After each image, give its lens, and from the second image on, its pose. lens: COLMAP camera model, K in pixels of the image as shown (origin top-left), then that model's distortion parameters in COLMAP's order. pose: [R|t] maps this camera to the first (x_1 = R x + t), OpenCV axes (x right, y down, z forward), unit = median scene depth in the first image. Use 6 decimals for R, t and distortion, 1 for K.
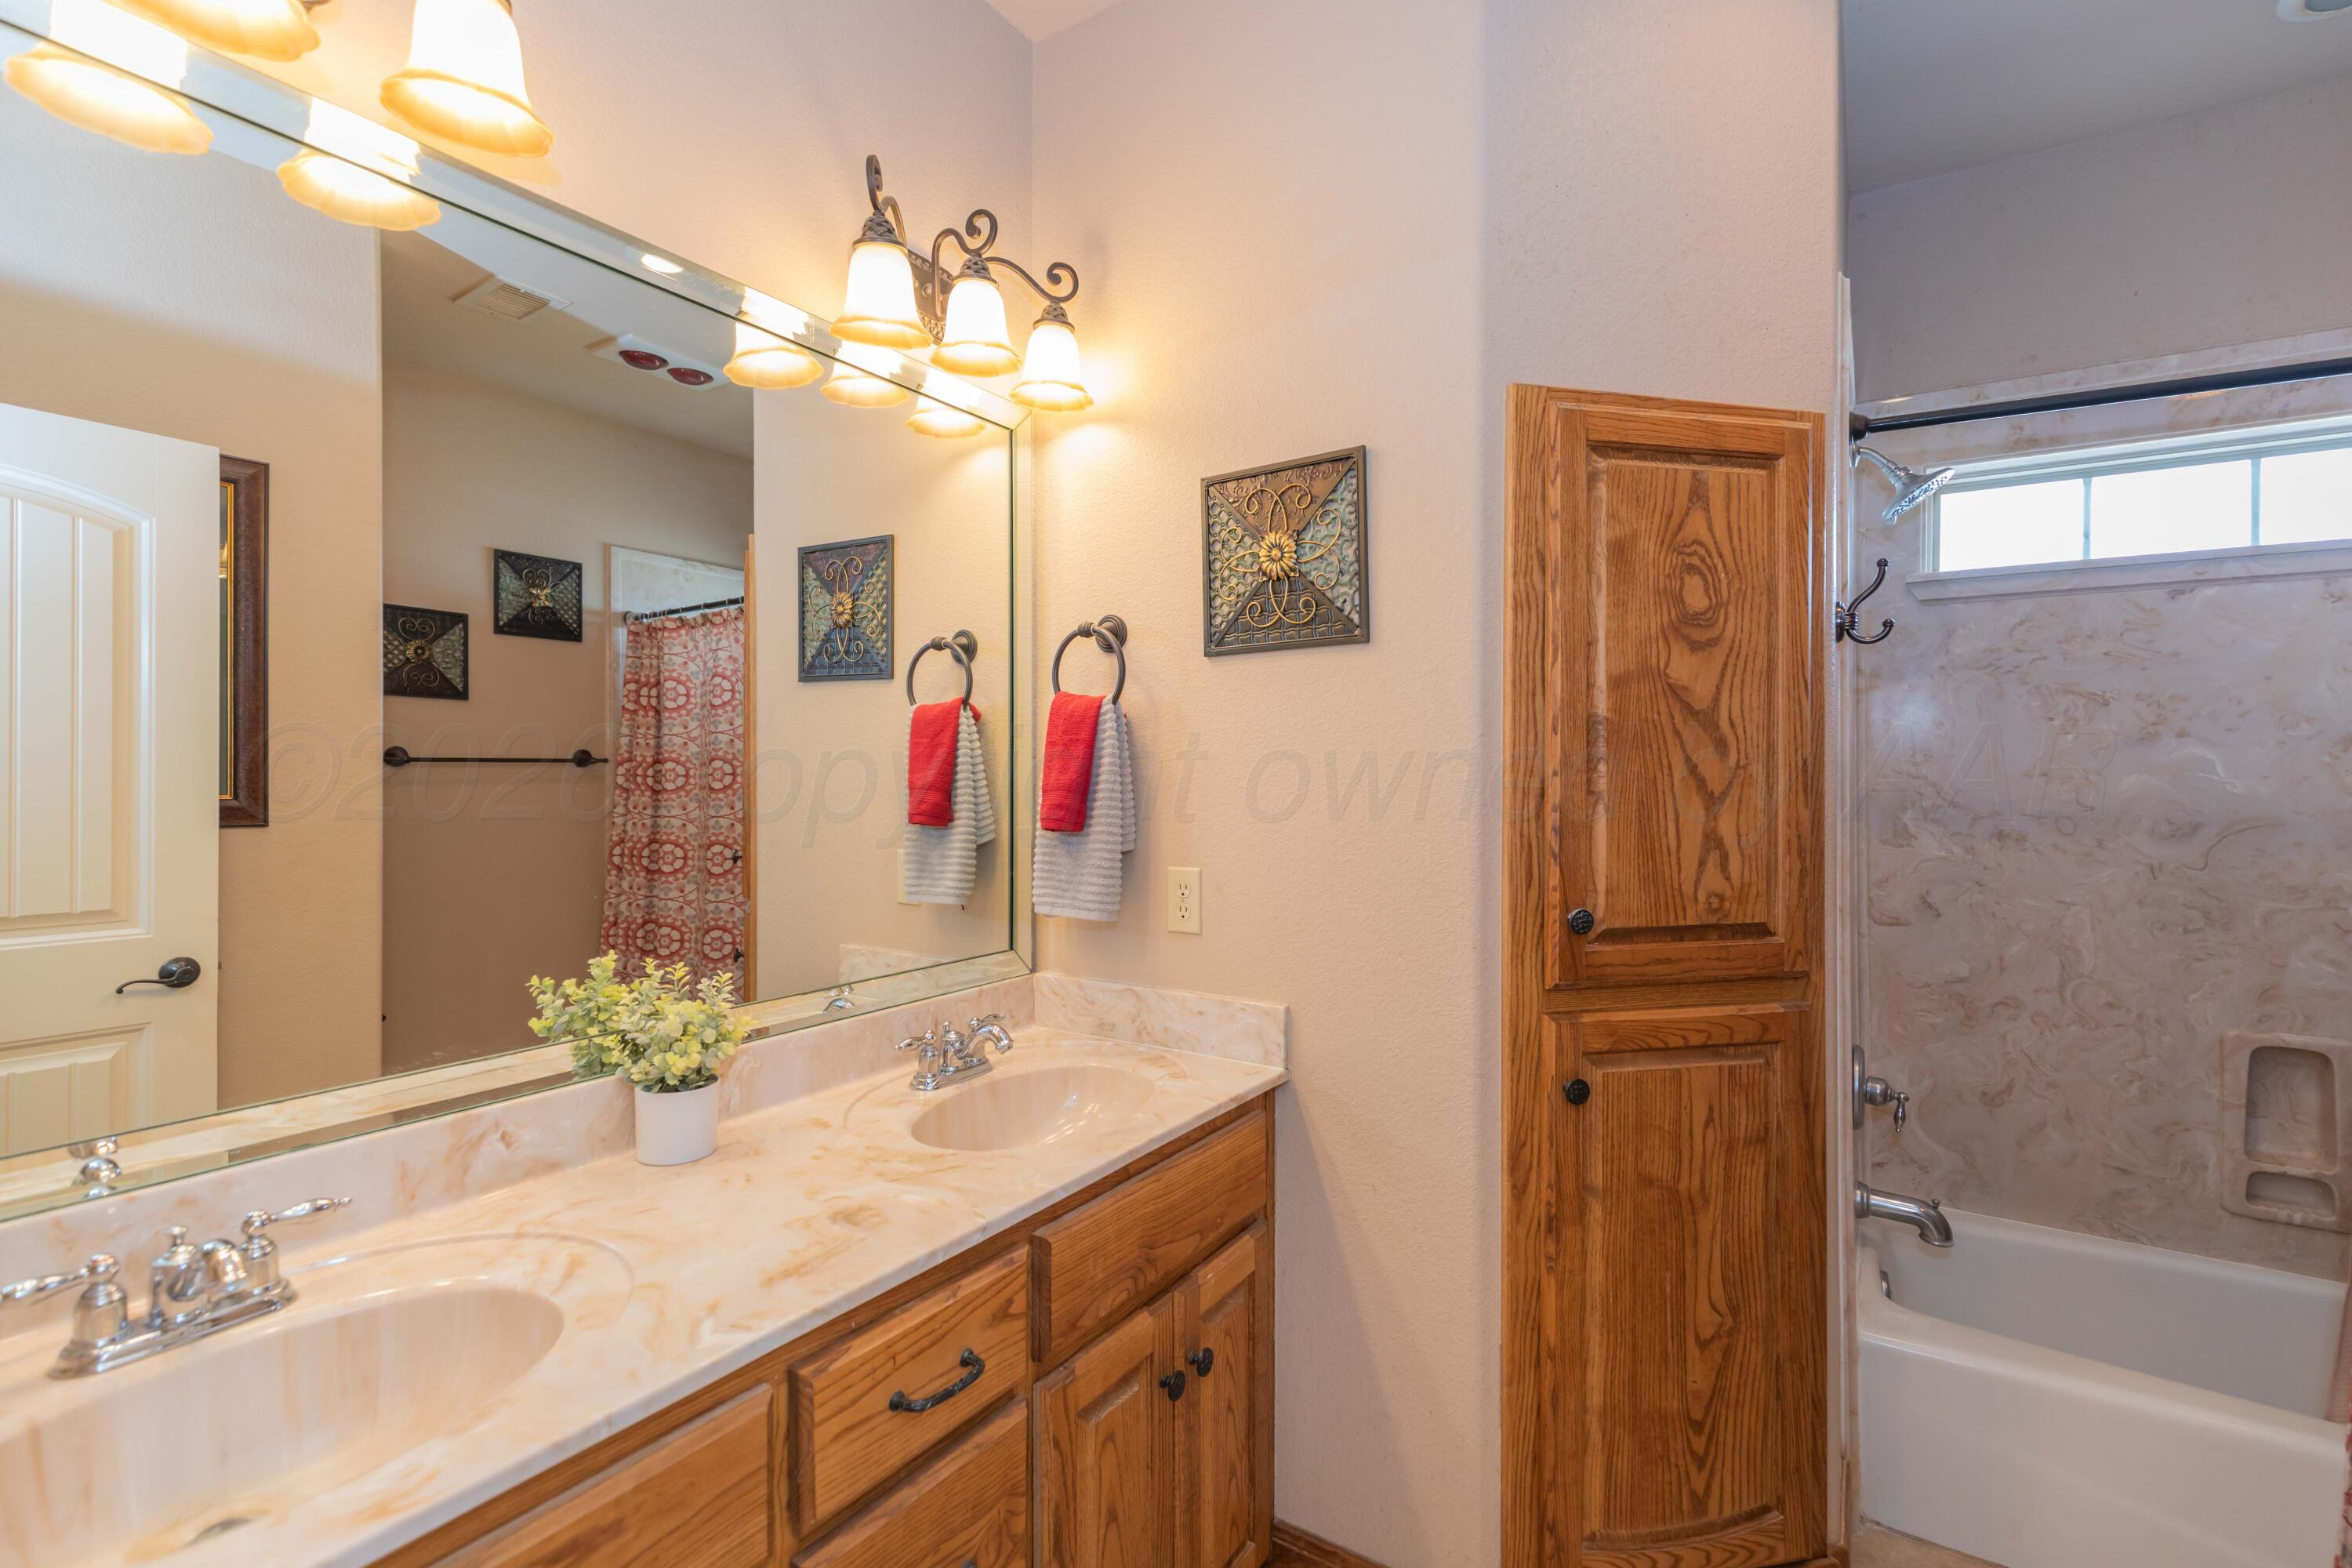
lens RADIAL K [[1053.4, 0, 1181.1], [0, 1053.4, 768.6], [0, 0, 1]] dist [0.003127, -0.000714]
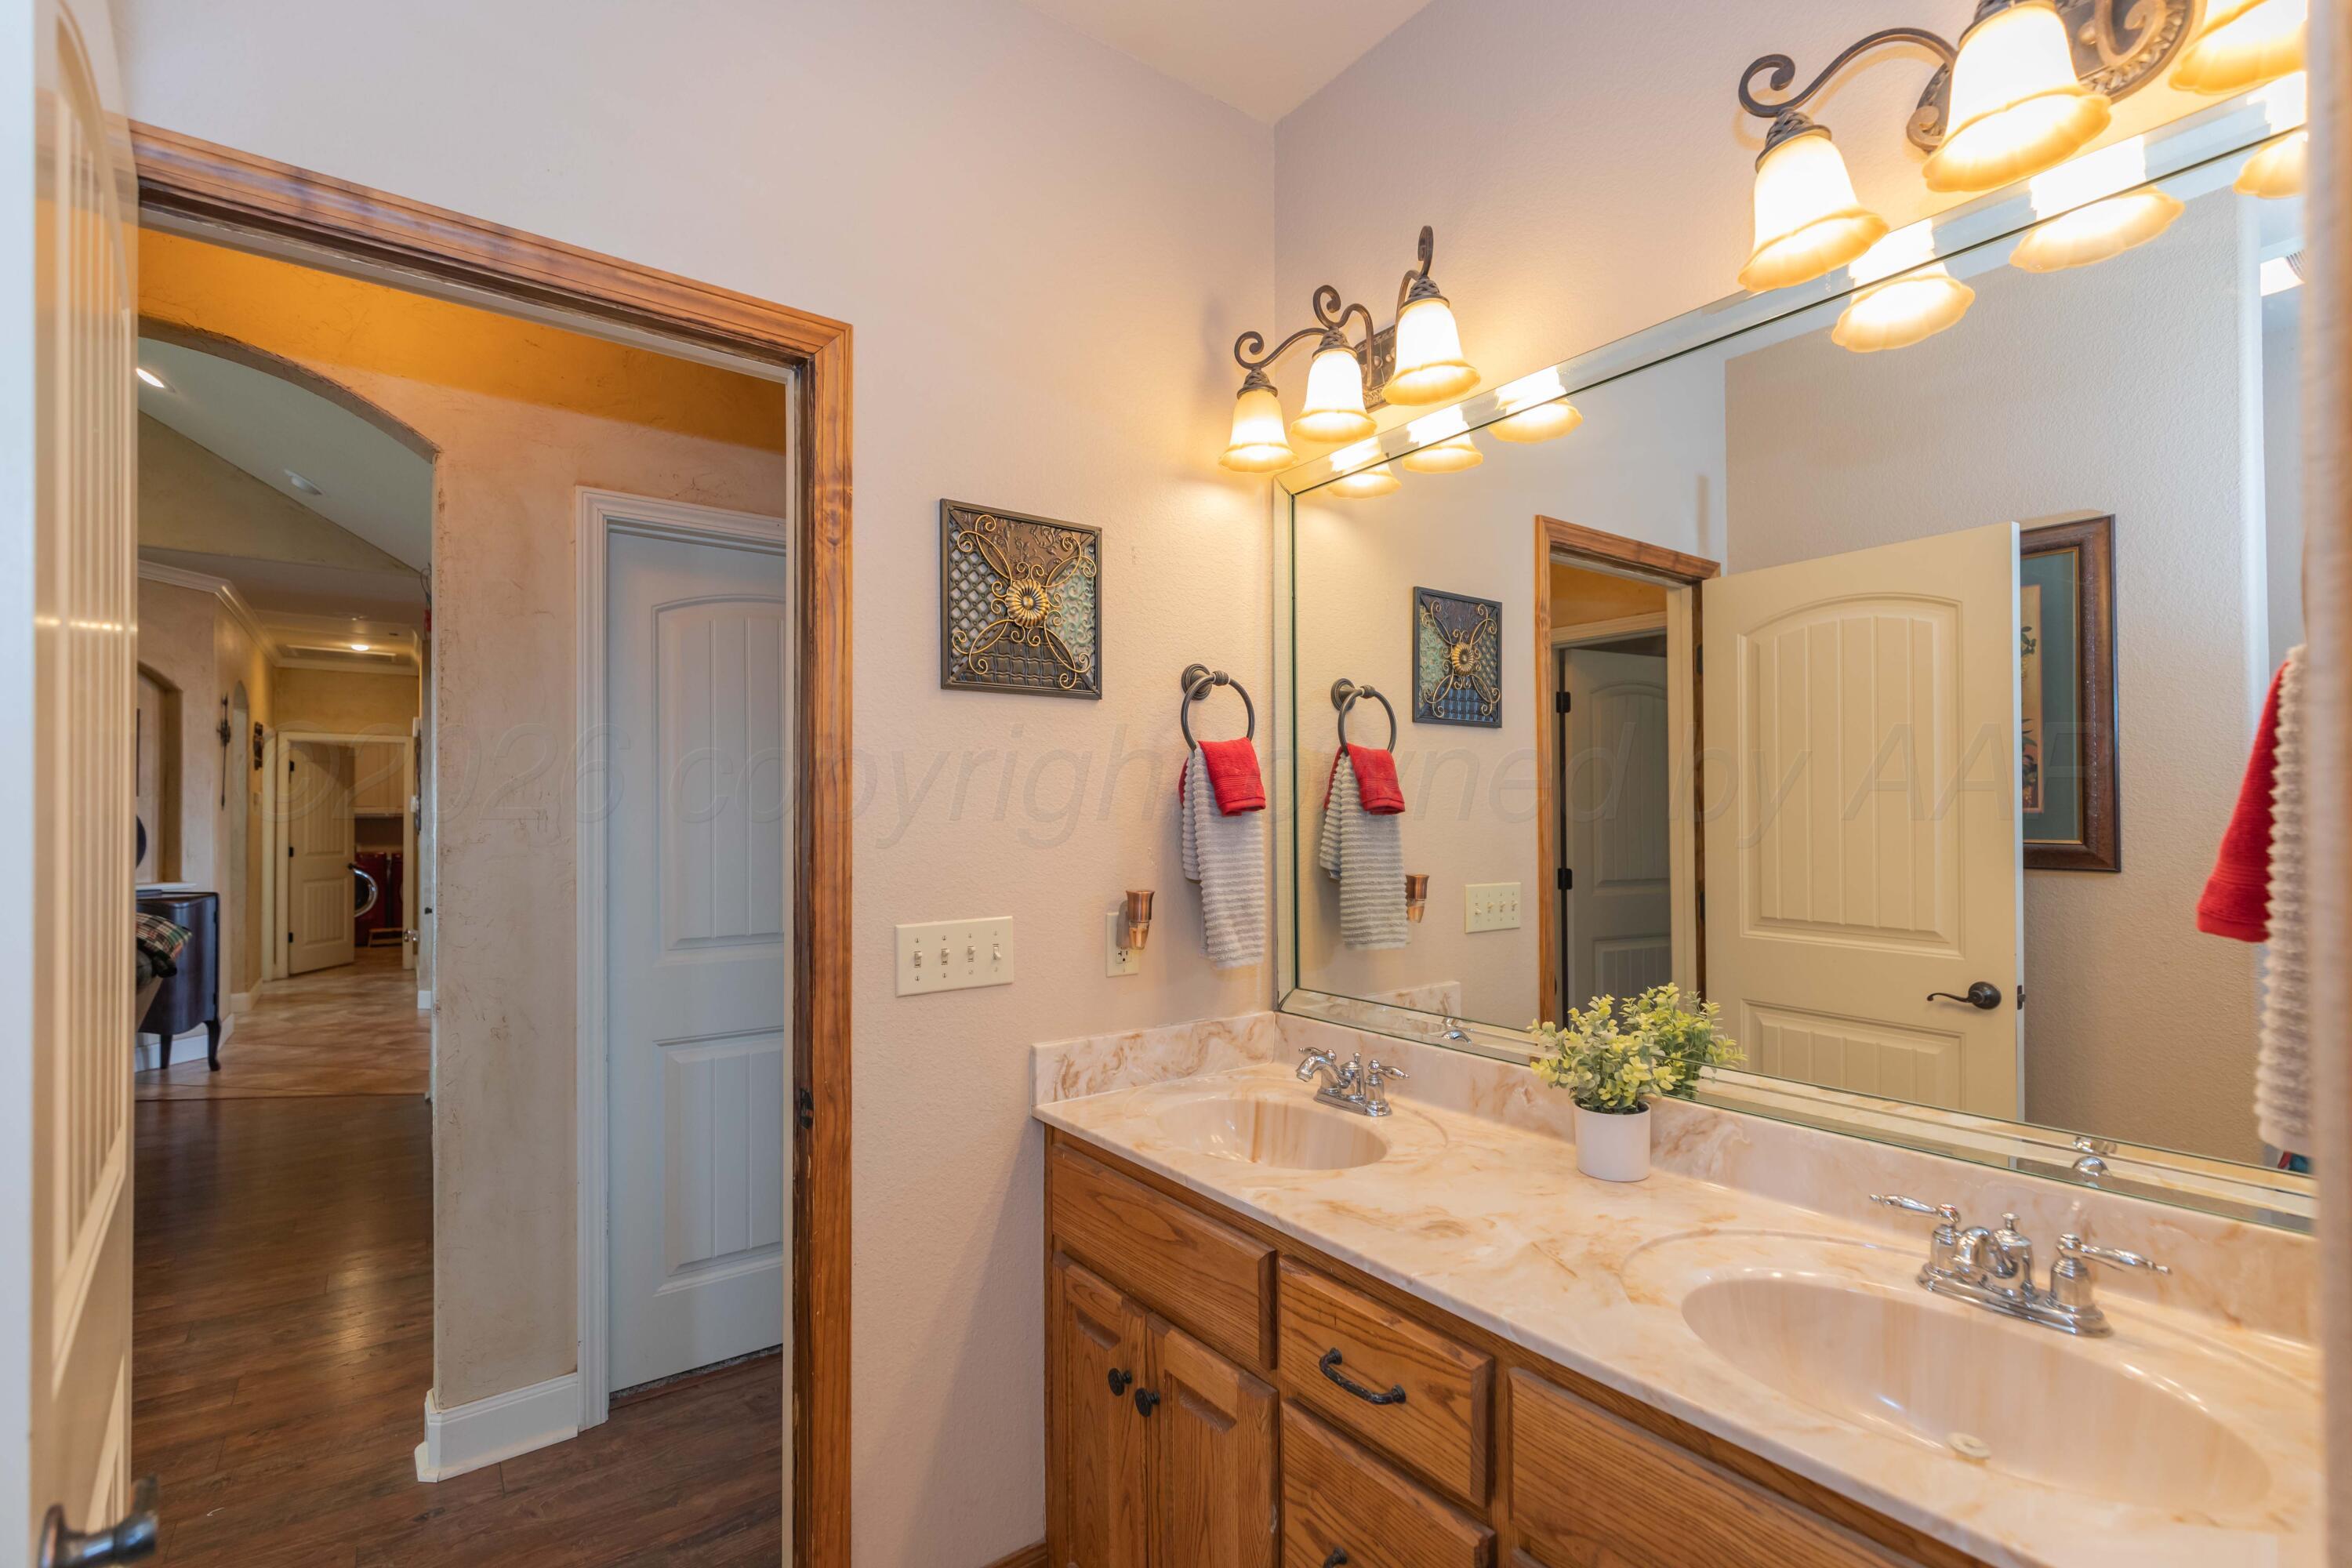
lens RADIAL K [[1031.9, 0, 1179.8], [0, 1031.9, 818.0], [0, 0, 1]] dist [0.000705, -0.000125]
pose [[-0.344678, -0.003115, -0.938716, 0.522705], [0.004730, 0.999976, -0.005054, 0.004946], [0.938709, -0.006182, -0.344655, 0.746480]]
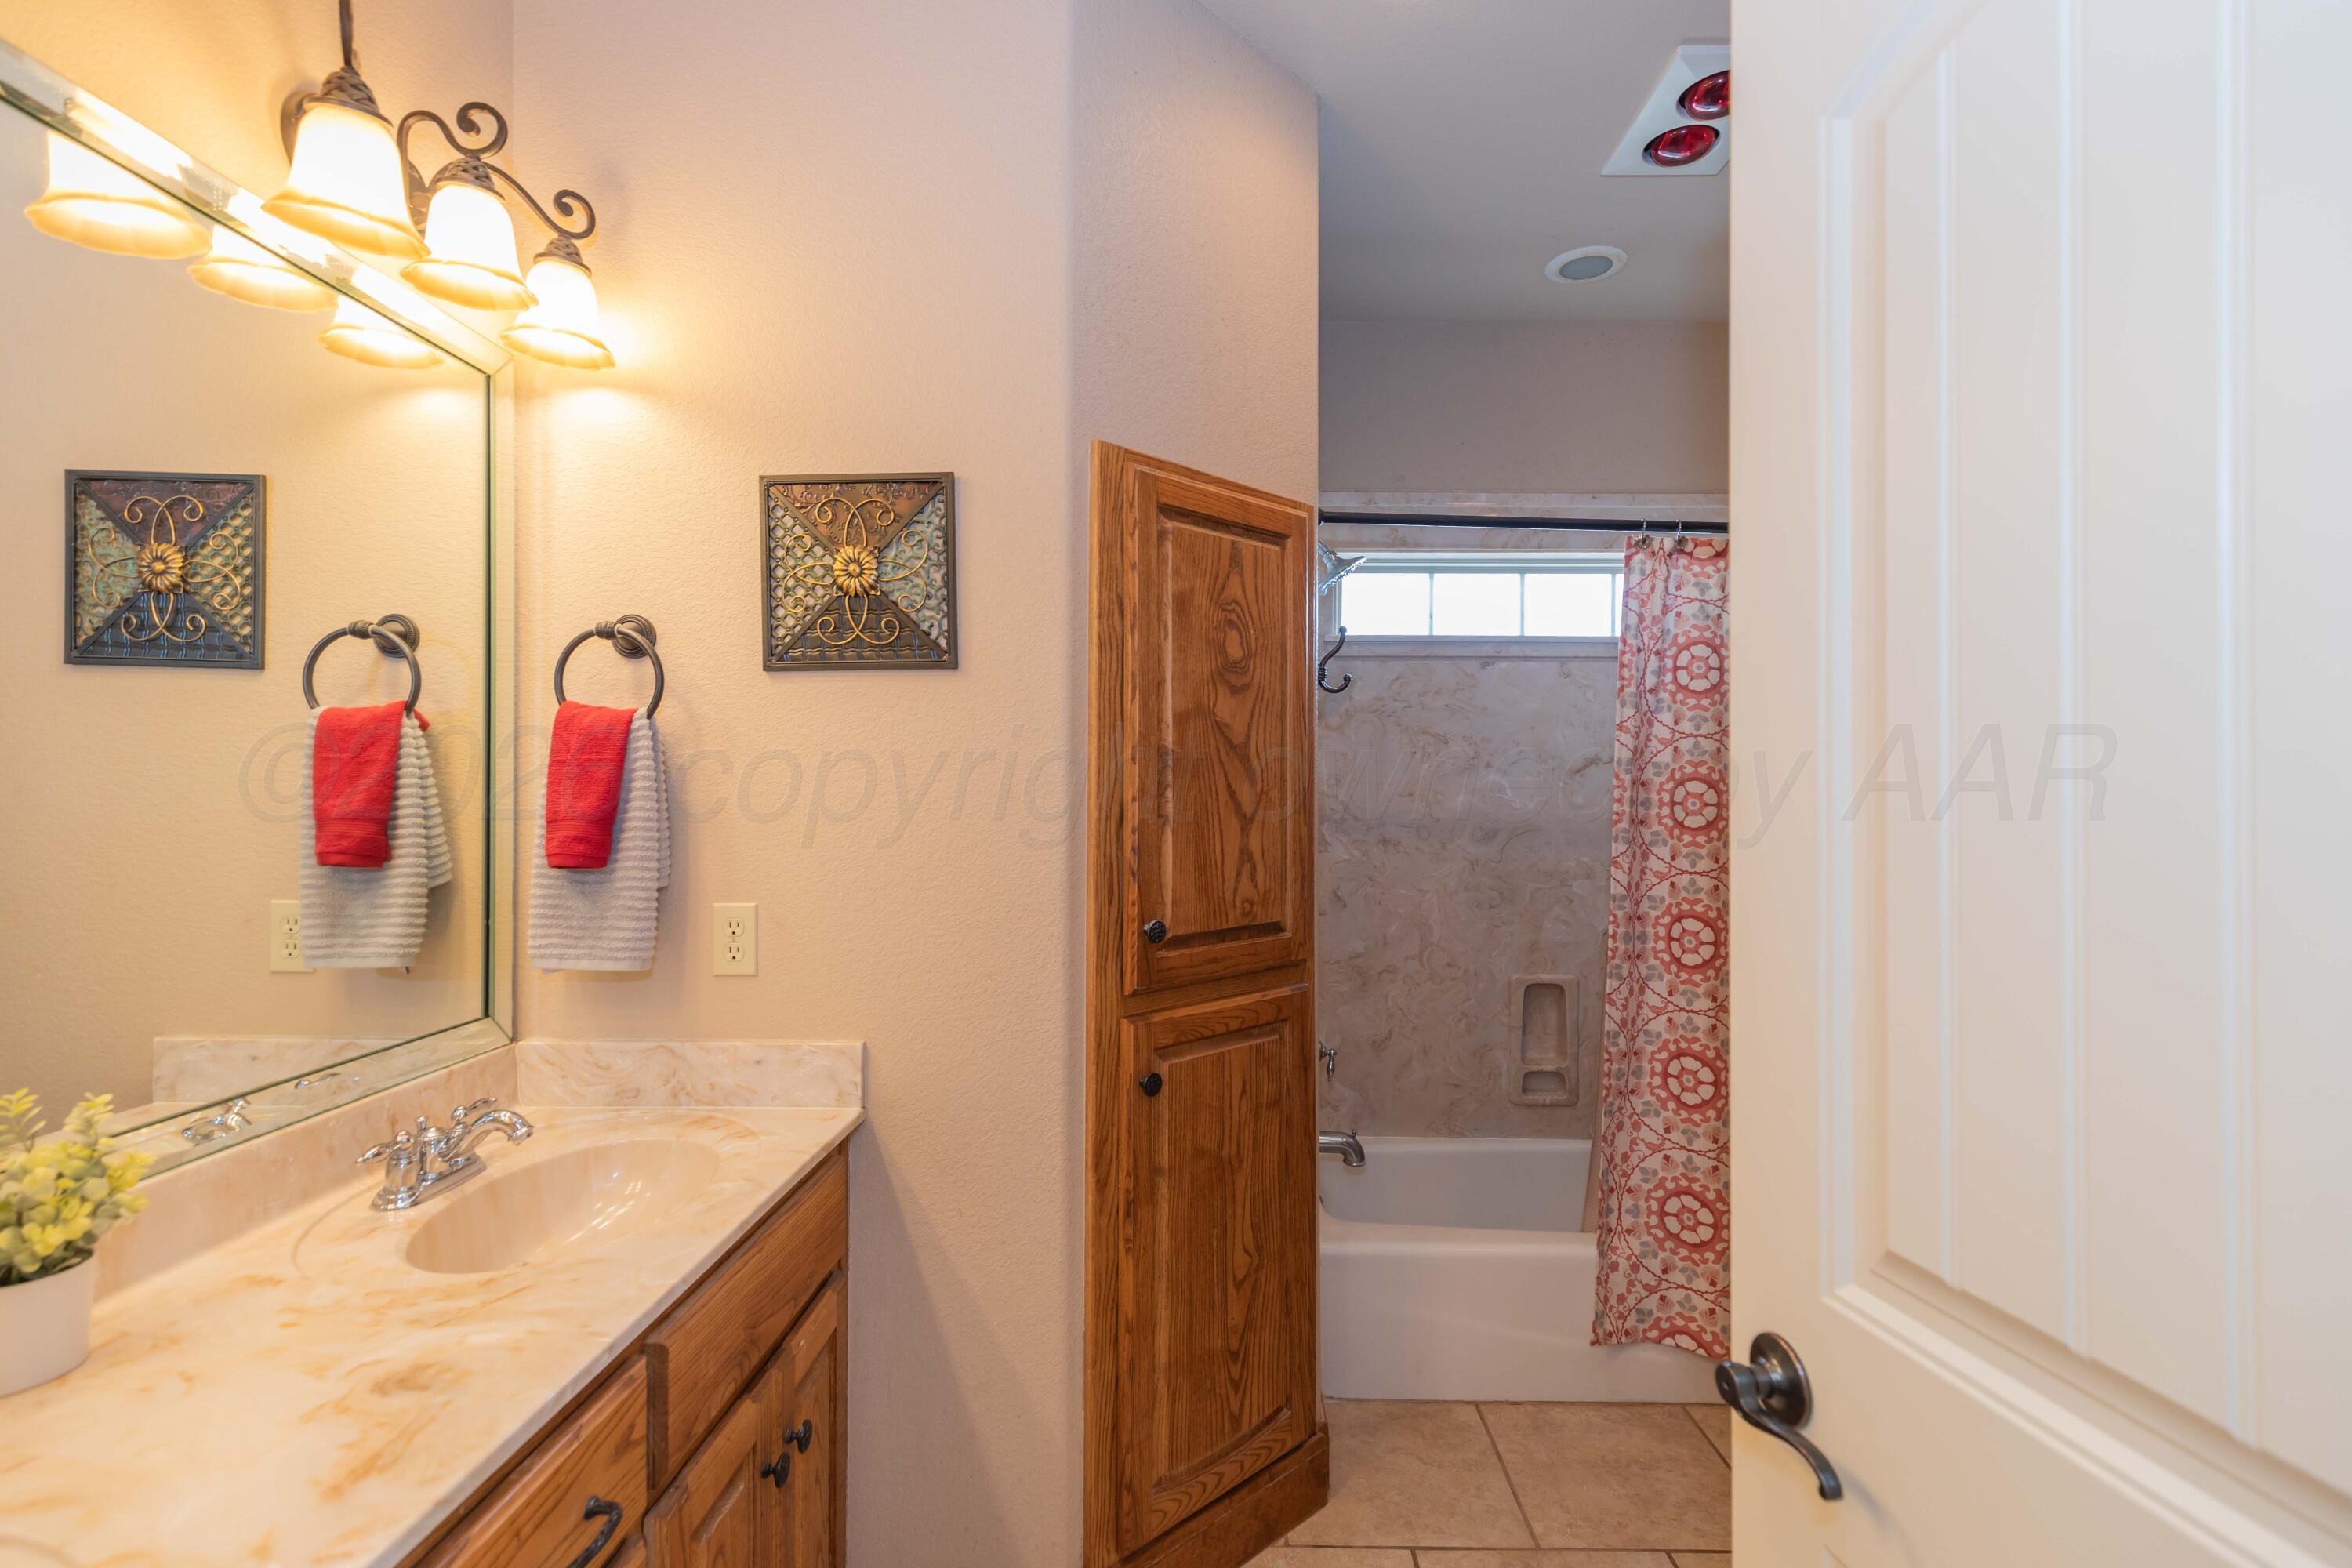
lens RADIAL K [[1071.1, 0, 1199.0], [0, 1071.1, 772.7], [0, 0, 1]] dist [0.002753, -0.000136]
pose [[0.843369, 0.007990, 0.537276, -0.167897], [-0.004008, 0.999955, -0.008580, -0.012114], [-0.537320, 0.005083, 0.843363, 0.013398]]
